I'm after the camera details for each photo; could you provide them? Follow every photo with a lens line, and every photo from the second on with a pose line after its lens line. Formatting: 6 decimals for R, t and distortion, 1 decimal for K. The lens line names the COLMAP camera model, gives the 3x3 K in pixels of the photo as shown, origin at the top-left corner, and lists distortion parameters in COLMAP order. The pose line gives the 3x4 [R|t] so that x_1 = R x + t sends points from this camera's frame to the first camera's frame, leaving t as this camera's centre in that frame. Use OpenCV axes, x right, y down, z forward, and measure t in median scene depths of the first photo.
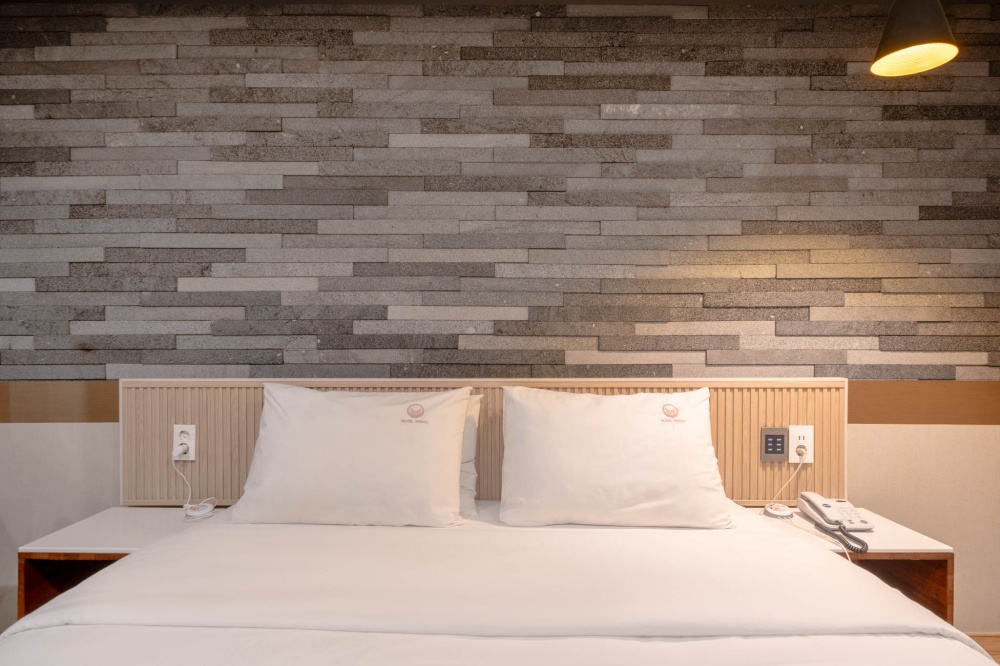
lens RADIAL K [[636.8, 0, 500.0], [0, 636.8, 333.0], [0, 0, 1]] dist [0.003951, -0.000695]
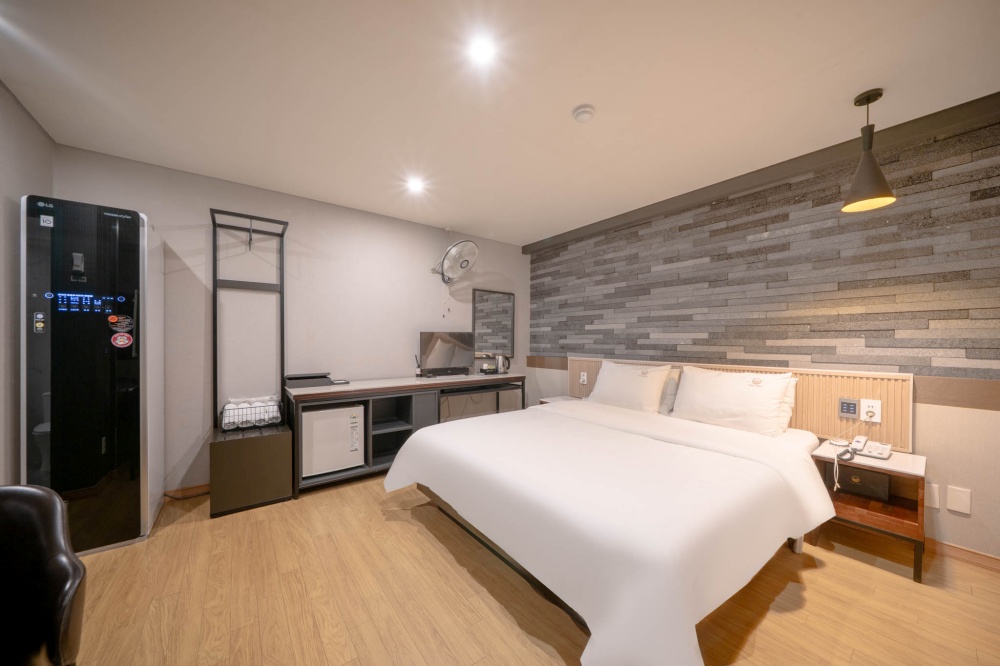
lens RADIAL K [[350.1, 0, 500.0], [0, 350.1, 333.0], [0, 0, 1]] dist [0.000022, 0.000026]
pose [[0.607901, -0.015746, -0.793857, 0.584174], [-0.001665, 0.999776, -0.021105, -0.012114], [0.794011, 0.014151, 0.607738, -0.353623]]
